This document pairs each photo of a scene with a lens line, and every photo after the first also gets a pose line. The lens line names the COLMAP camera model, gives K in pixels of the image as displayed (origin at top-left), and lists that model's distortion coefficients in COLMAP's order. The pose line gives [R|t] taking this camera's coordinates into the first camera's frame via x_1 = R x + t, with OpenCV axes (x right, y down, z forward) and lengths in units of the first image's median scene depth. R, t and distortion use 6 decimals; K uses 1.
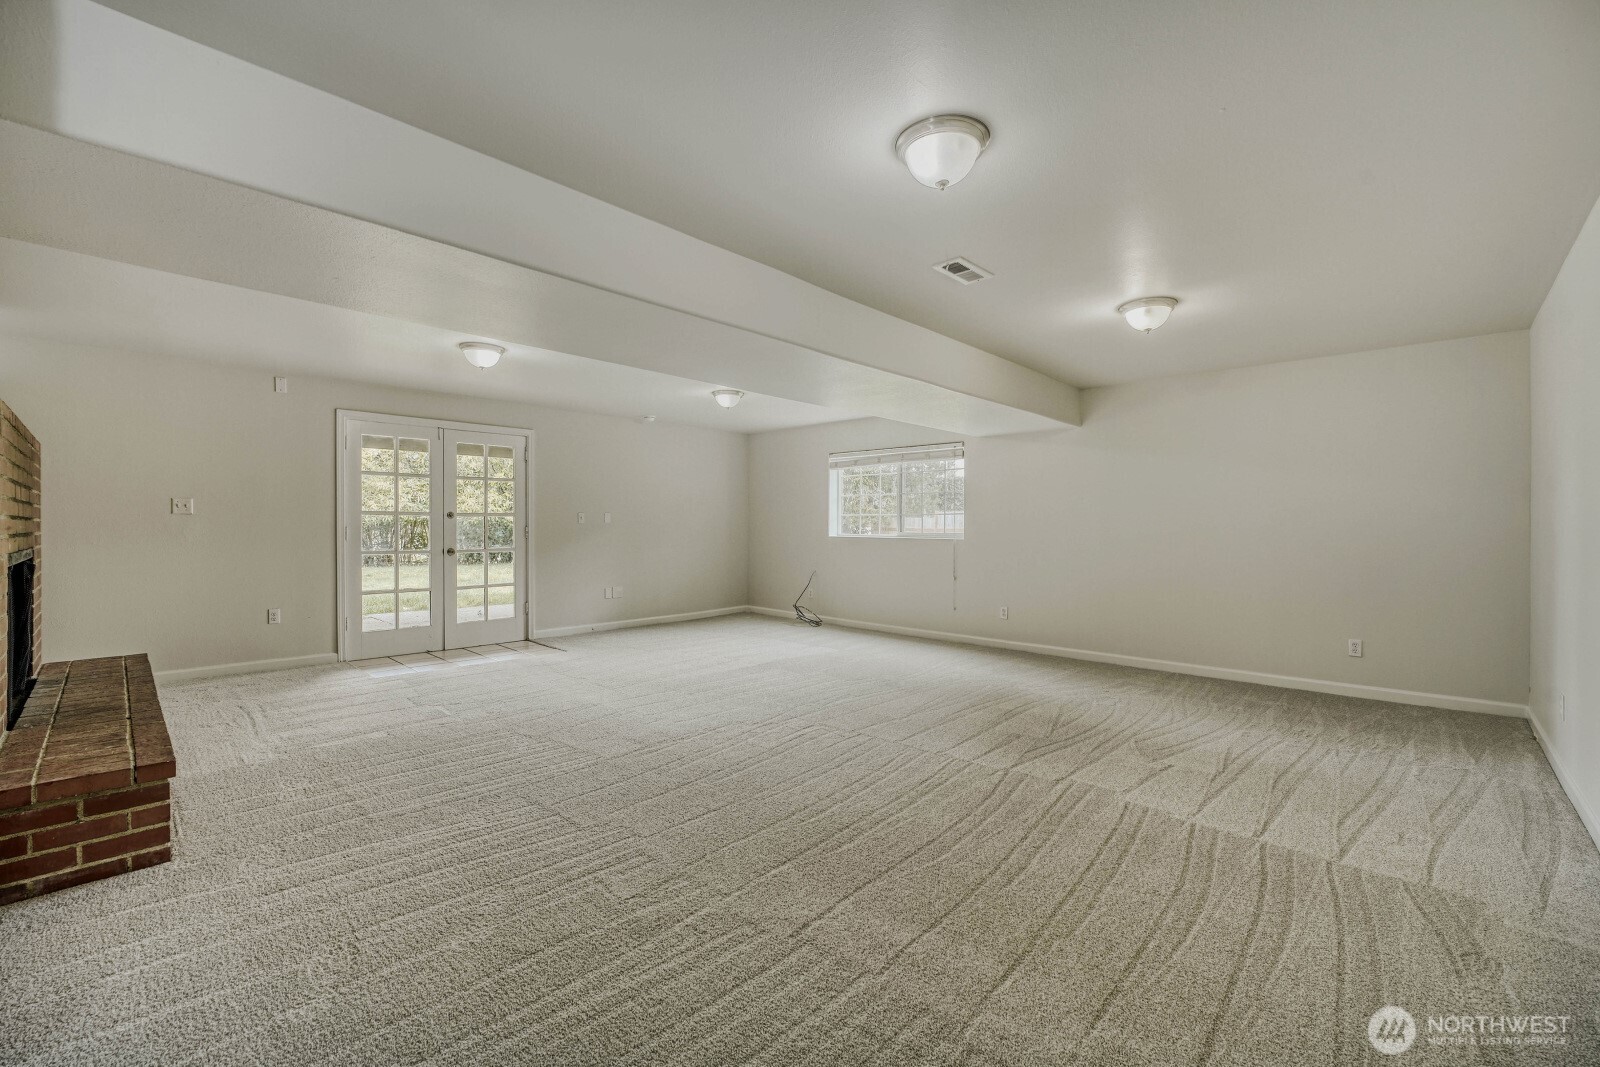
lens RADIAL K [[654.9, 0, 800.0], [0, 654.9, 533.5], [0, 0, 1]] dist [-0.026696, 0.000024]
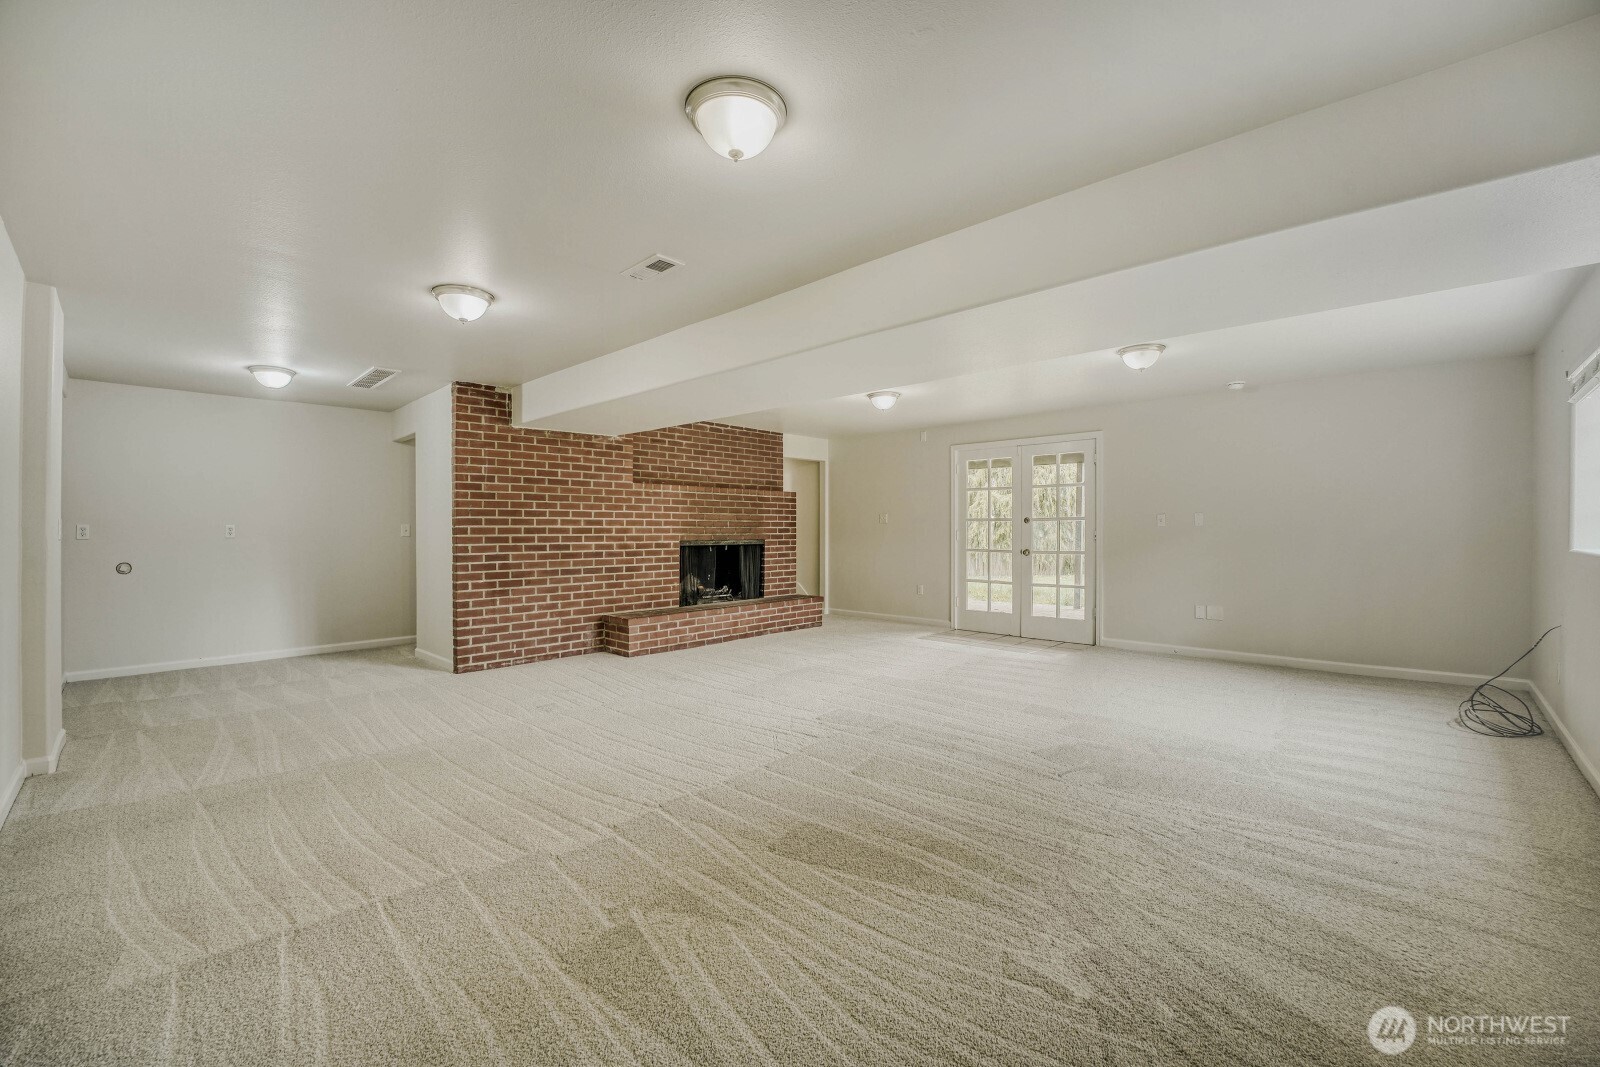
lens RADIAL K [[658.4, 0, 800.0], [0, 658.4, 533.5], [0, 0, 1]] dist [-0.067569, -0.000015]
pose [[-0.004749, 0.003916, -0.999981, 0.608963], [-0.009344, 0.999949, 0.003960, -0.005979], [0.999945, 0.009362, -0.004713, 0.606545]]
